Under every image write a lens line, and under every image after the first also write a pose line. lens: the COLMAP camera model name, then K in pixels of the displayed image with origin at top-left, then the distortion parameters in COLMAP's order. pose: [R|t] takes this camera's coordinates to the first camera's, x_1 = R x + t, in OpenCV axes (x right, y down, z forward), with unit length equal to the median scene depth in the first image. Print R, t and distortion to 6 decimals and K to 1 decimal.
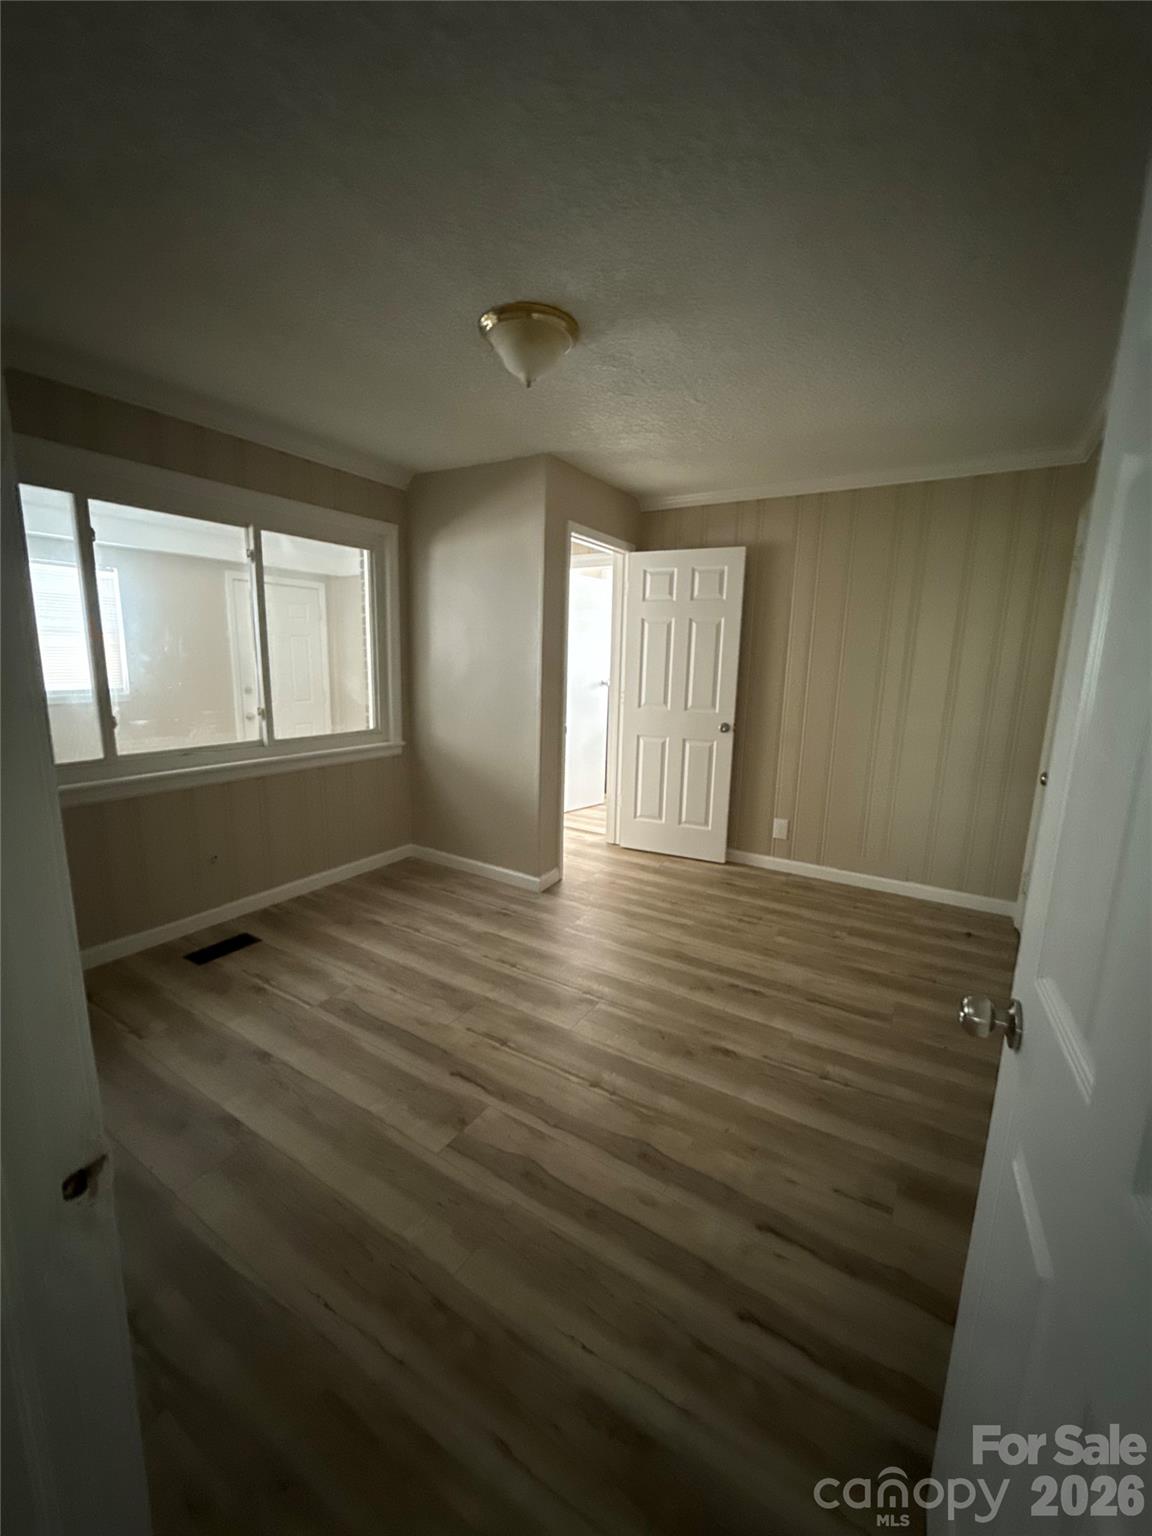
lens RADIAL K [[606.2, 0, 574.6], [0, 606.2, 765.3], [0, 0, 1]] dist [0.000635, 0.000427]
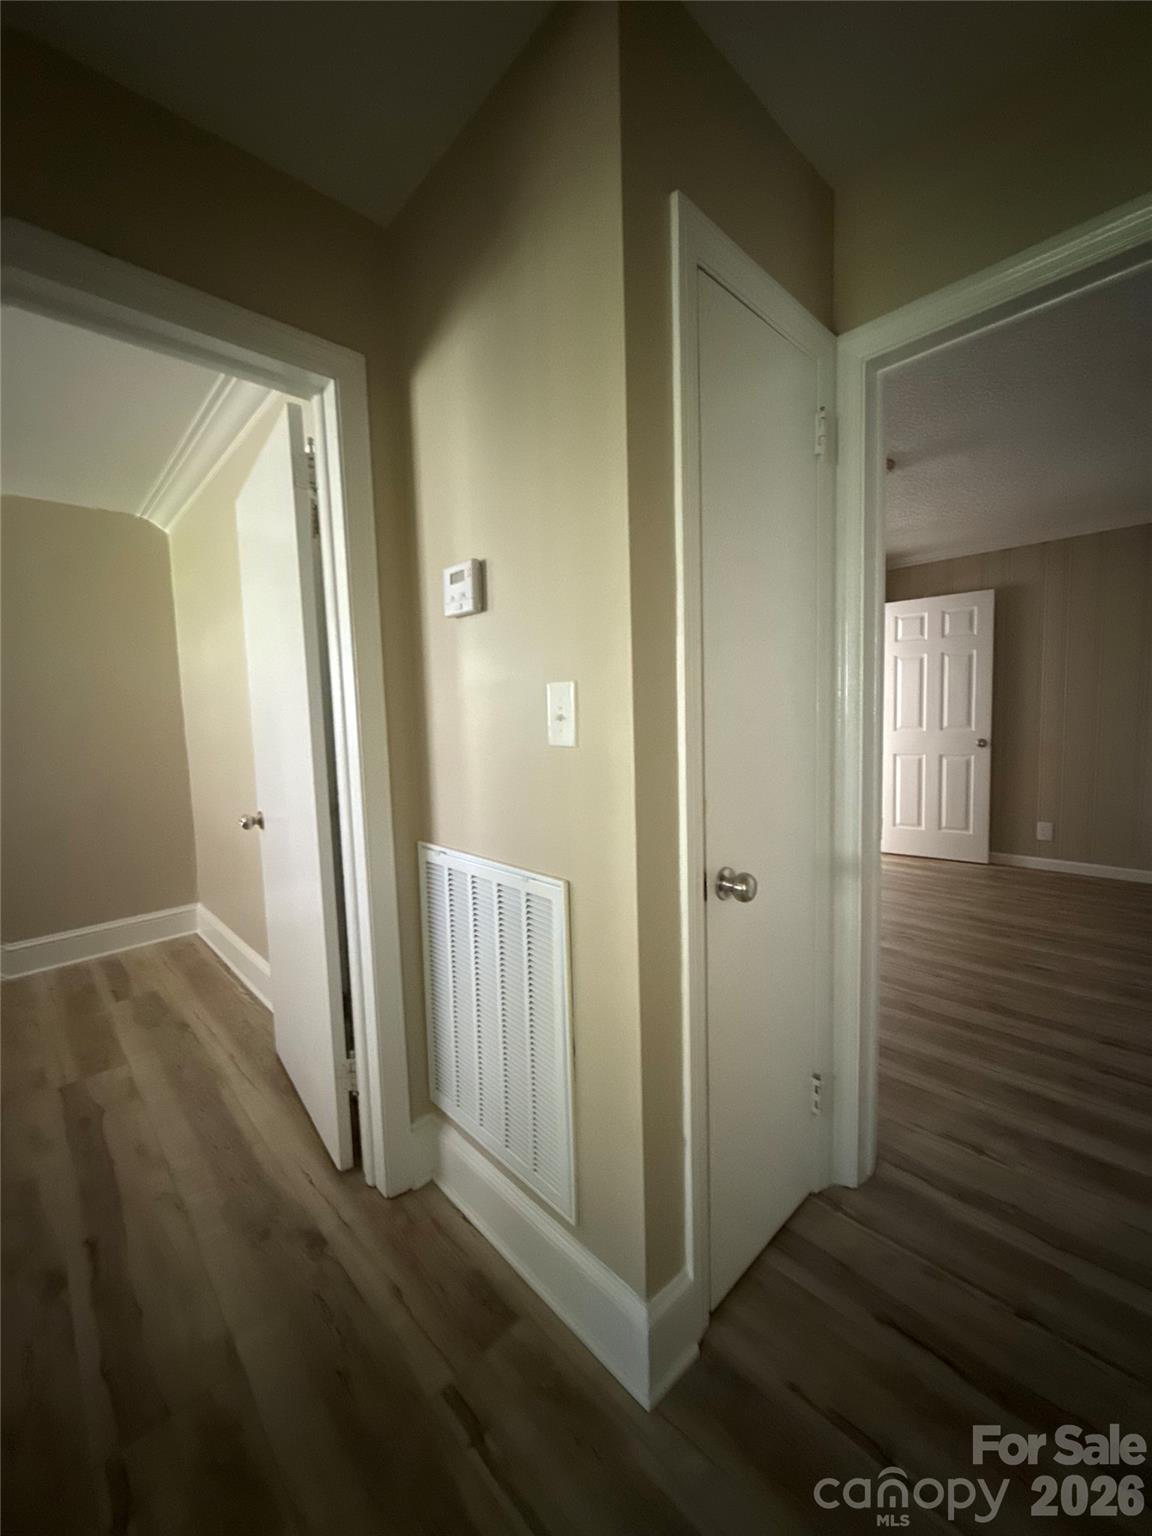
lens RADIAL K [[606.2, 0, 579.7], [0, 606.2, 766.3], [0, 0, 1]] dist [0.000635, 0.000427]
pose [[0.966210, -0.033189, -0.255610, -0.195480], [0.008480, 0.995232, -0.097167, 0.086773], [0.257616, 0.091716, 0.961885, -0.299461]]
